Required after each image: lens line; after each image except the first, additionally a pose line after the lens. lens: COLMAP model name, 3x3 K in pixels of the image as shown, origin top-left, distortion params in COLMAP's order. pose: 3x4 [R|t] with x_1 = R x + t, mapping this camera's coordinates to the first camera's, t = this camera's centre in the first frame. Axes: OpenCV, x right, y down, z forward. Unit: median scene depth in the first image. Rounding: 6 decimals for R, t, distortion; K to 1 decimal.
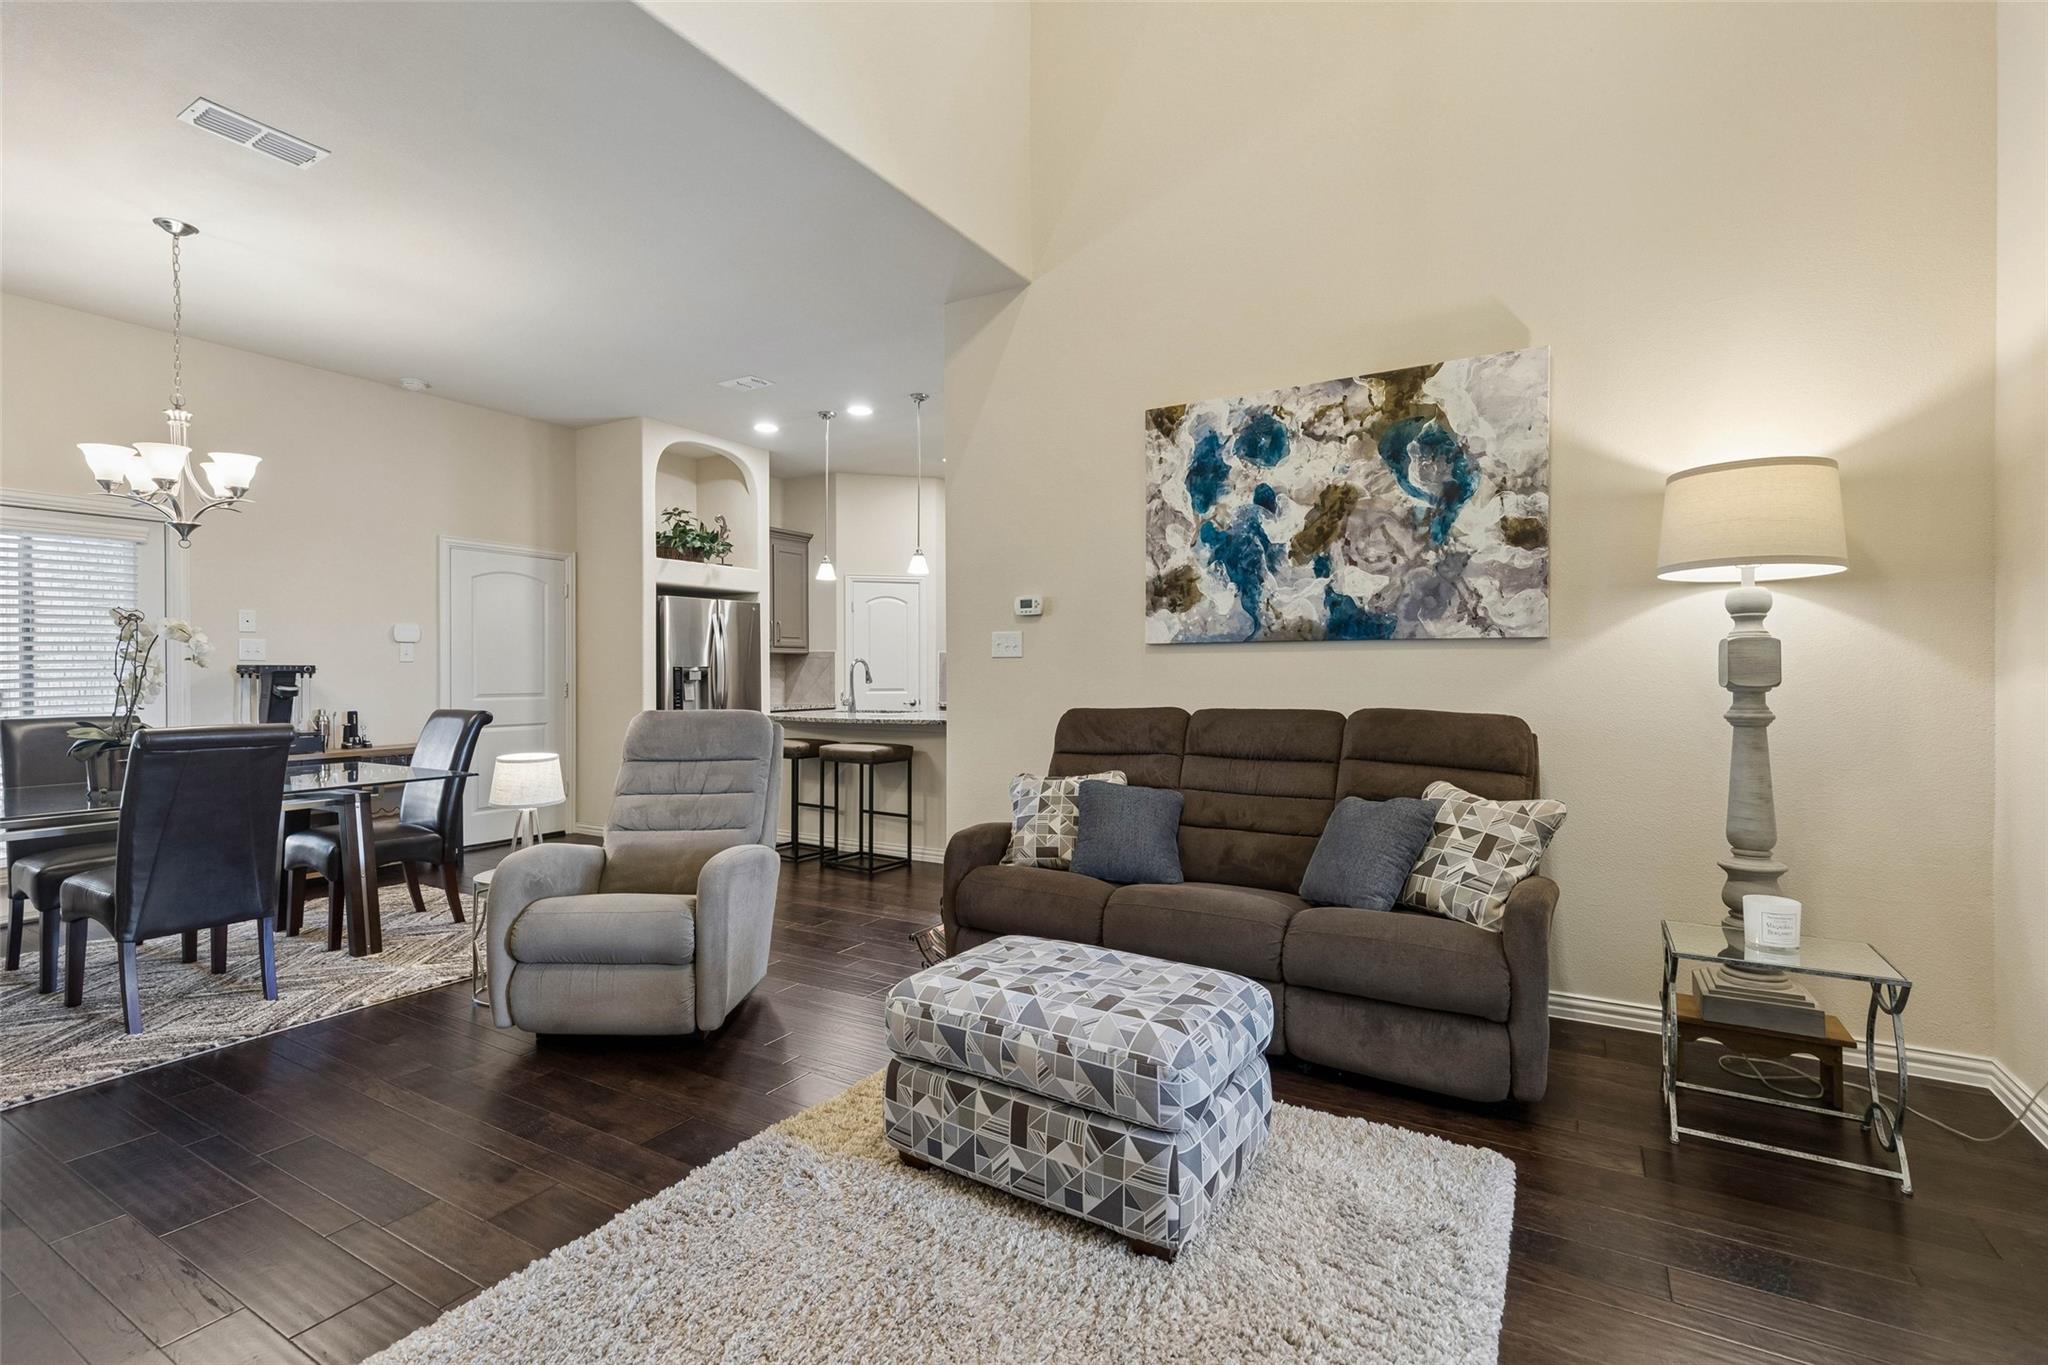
lens RADIAL K [[928.7, 0, 1018.8], [0, 928.7, 671.1], [0, 0, 1]] dist [0.015669, -0.002229]
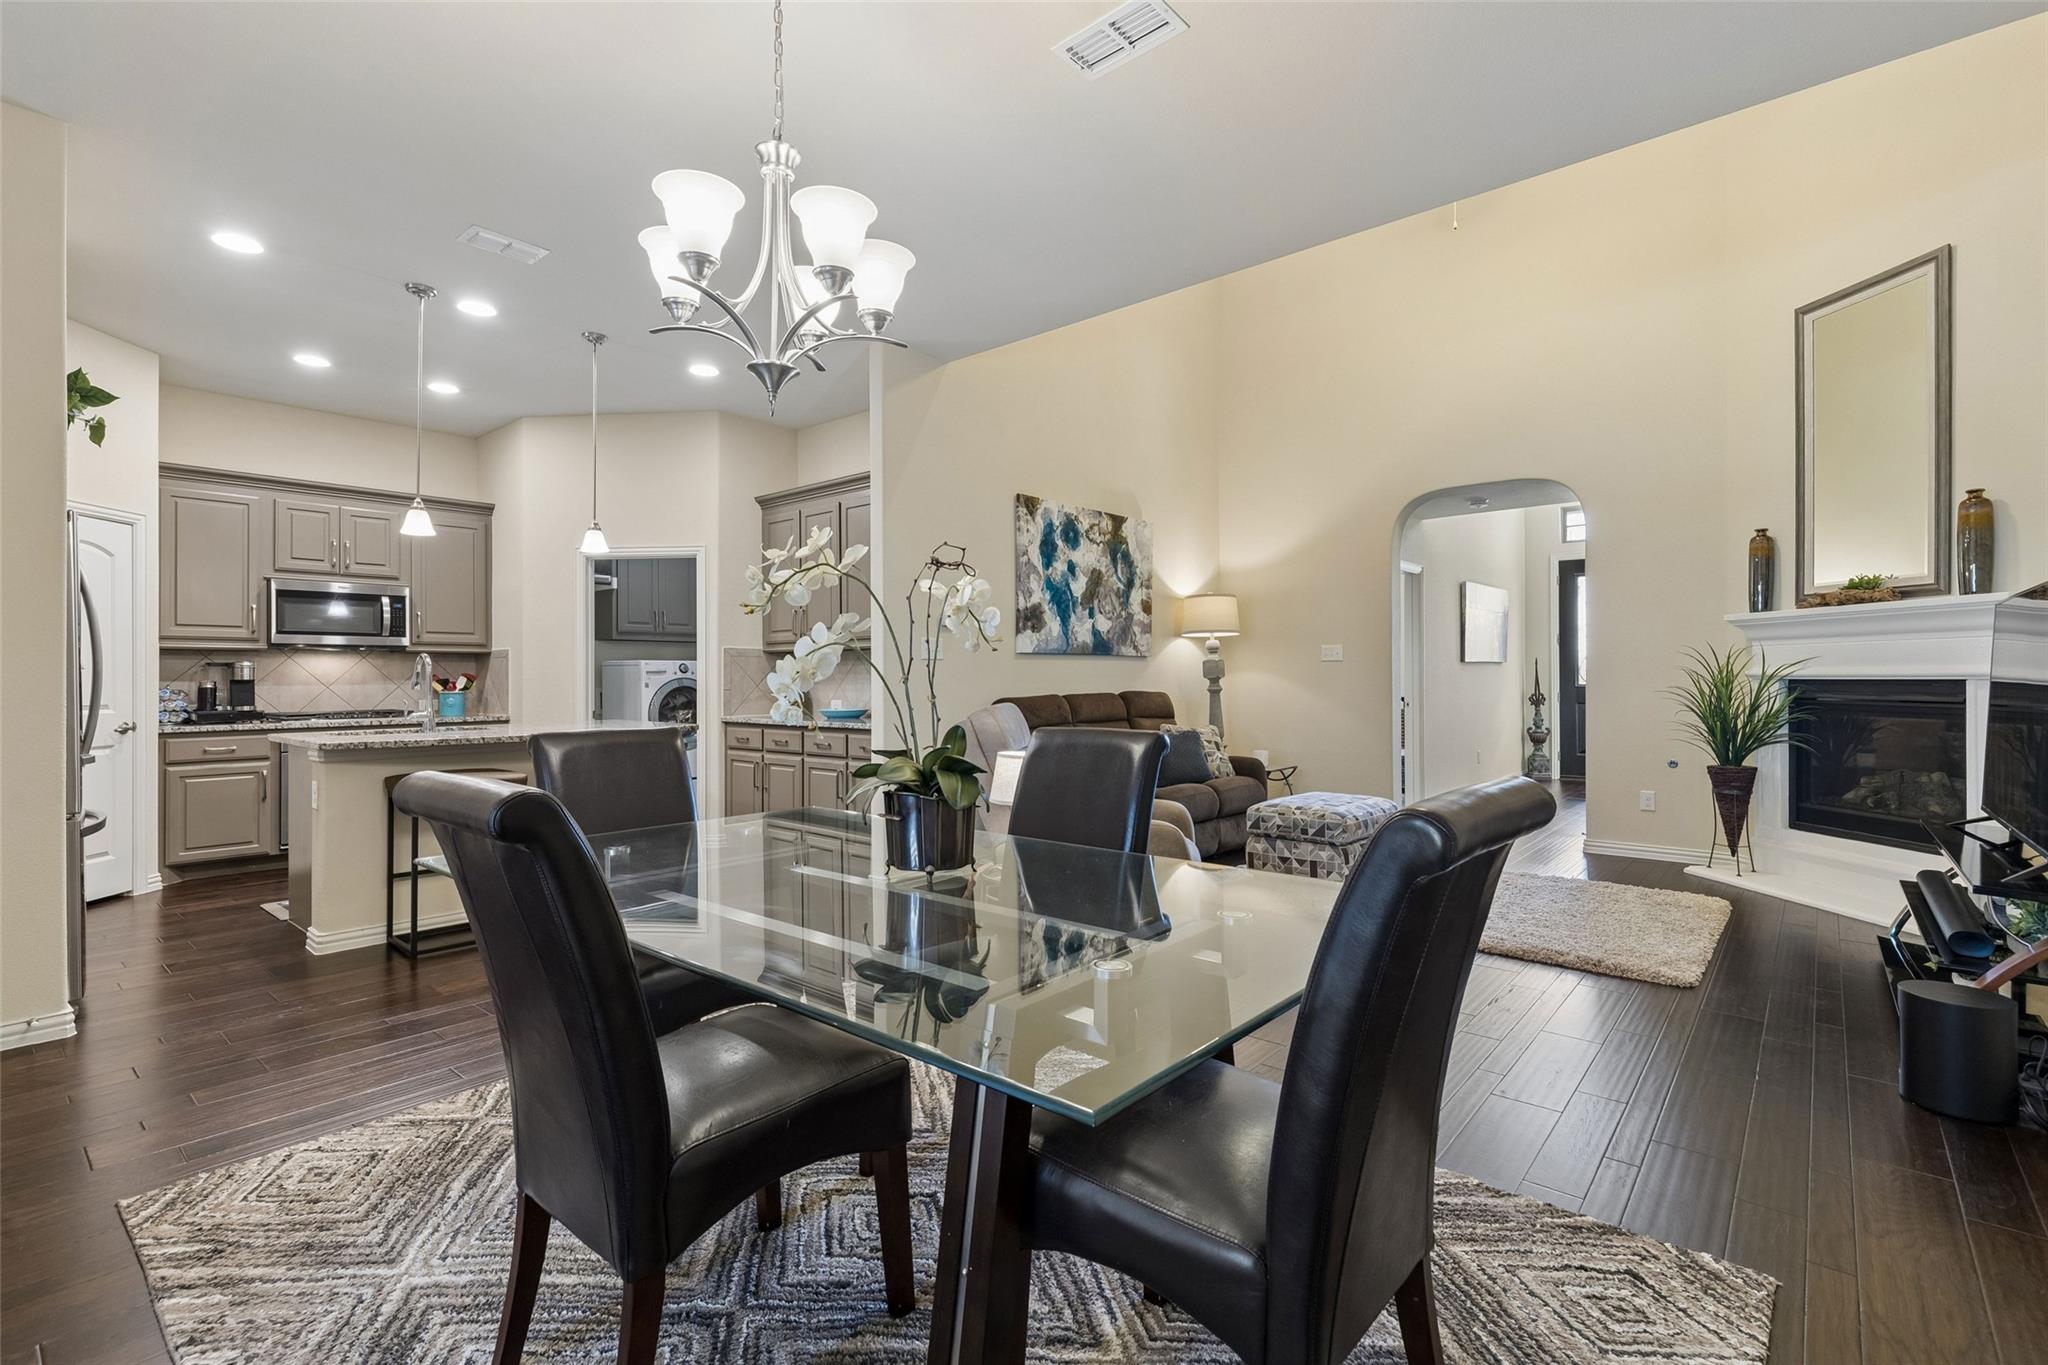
lens RADIAL K [[928.7, 0, 1035.0], [0, 928.7, 676.2], [0, 0, 1]] dist [0.015669, -0.002229]
pose [[0.165583, 0.002142, 0.986194, -1.413139], [0.004442, 0.999986, -0.002918, 0.012967], [-0.986186, 0.004864, 0.165571, 0.797539]]
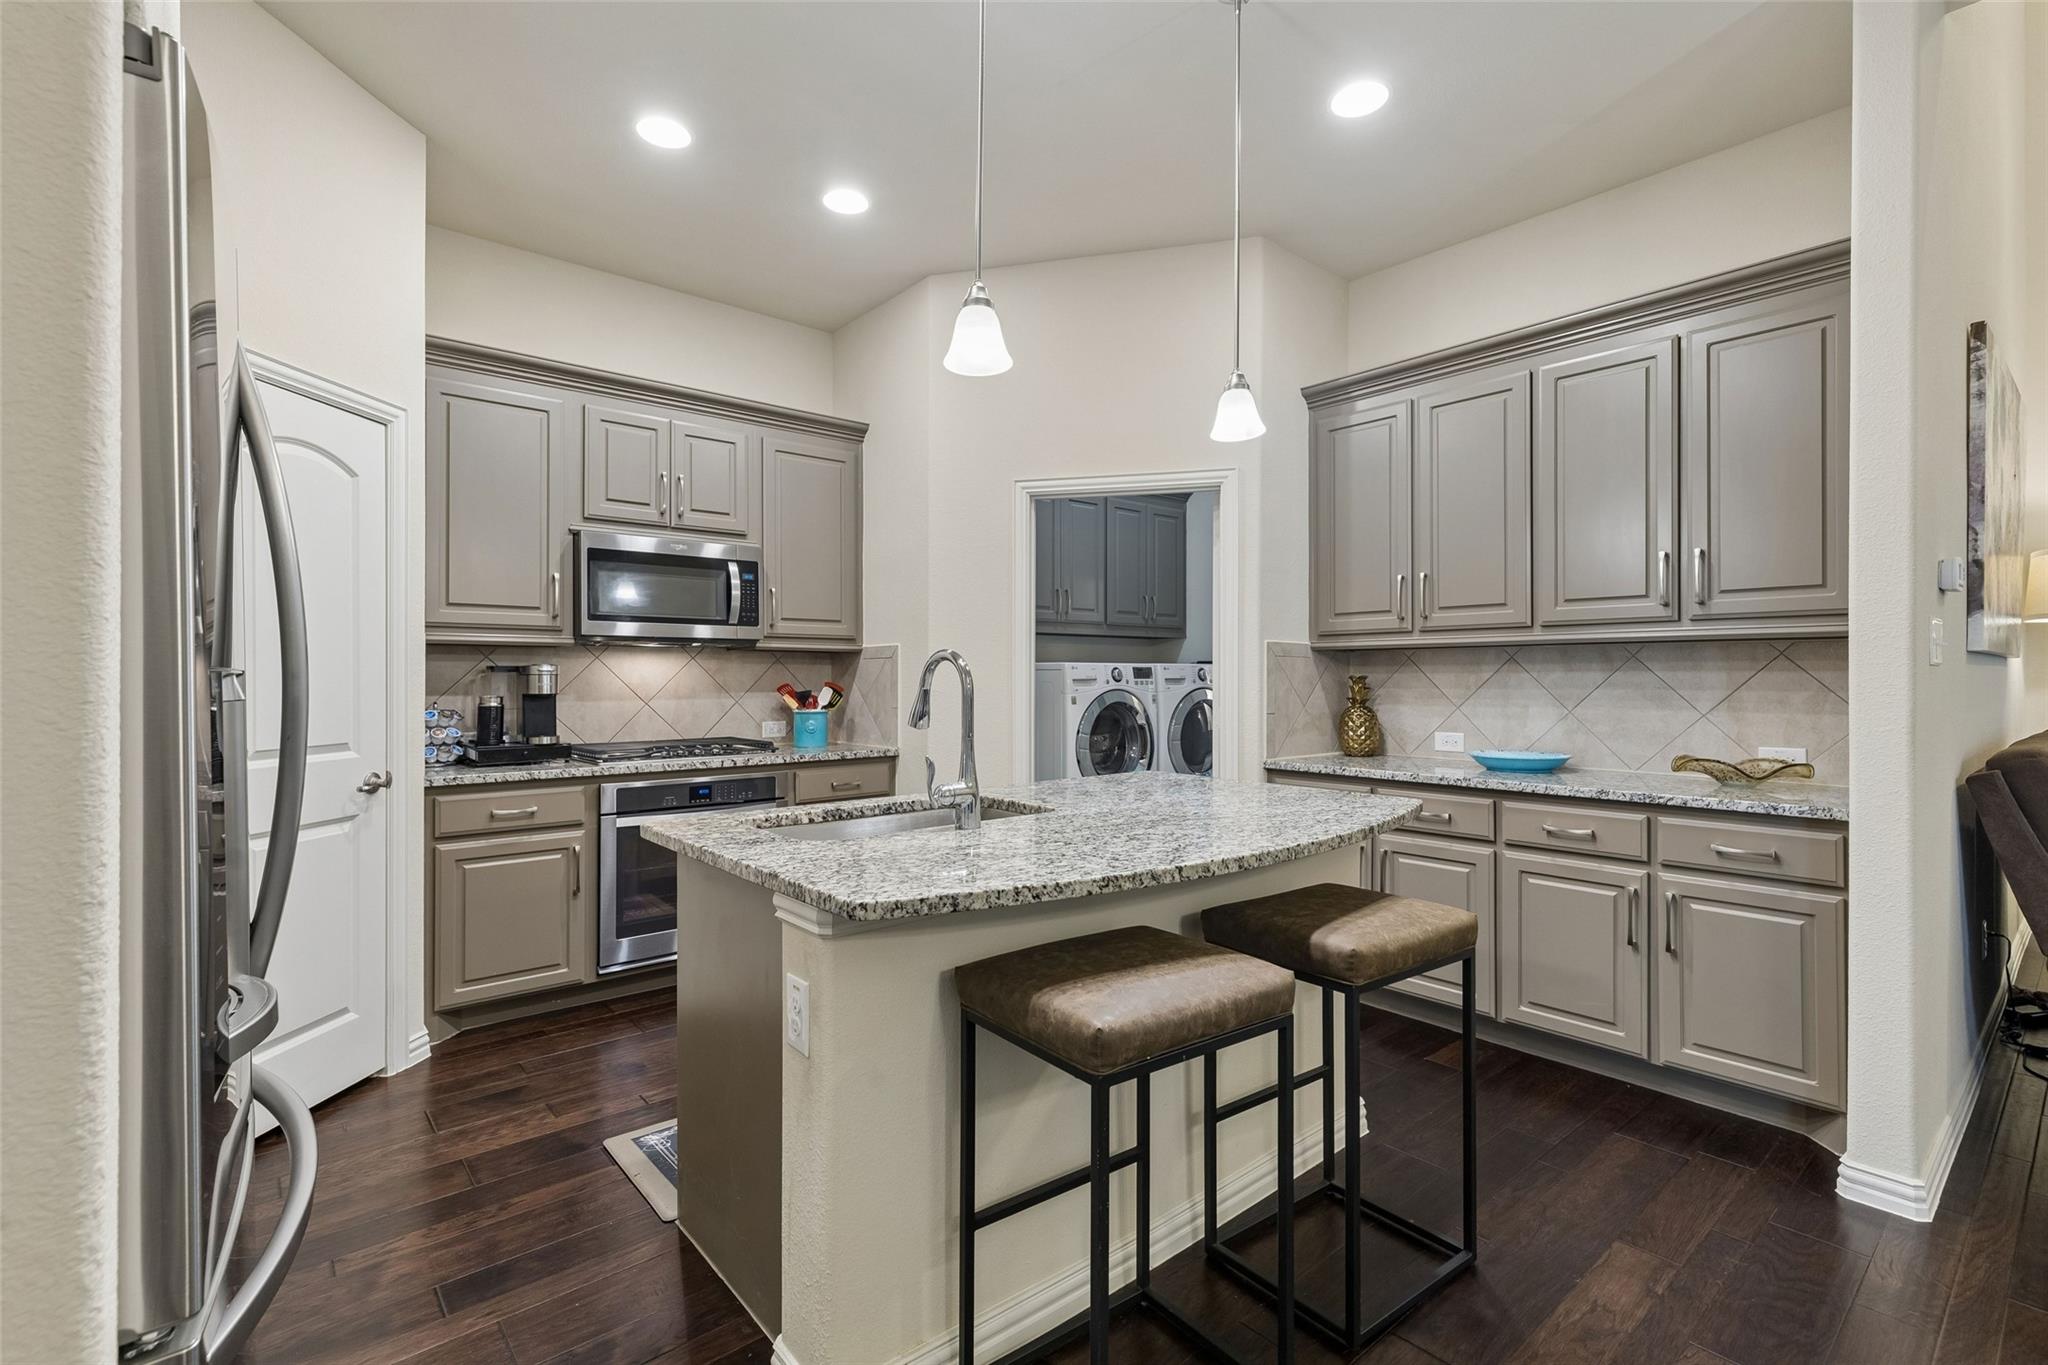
lens RADIAL K [[928.7, 0, 1040.4], [0, 928.7, 679.1], [0, 0, 1]] dist [0.015669, -0.002229]
pose [[0.313255, 0.000338, 0.949669, -0.831531], [0.000071, 1.000000, -0.000380, -0.006840], [-0.949669, 0.000186, 0.313255, 1.583463]]
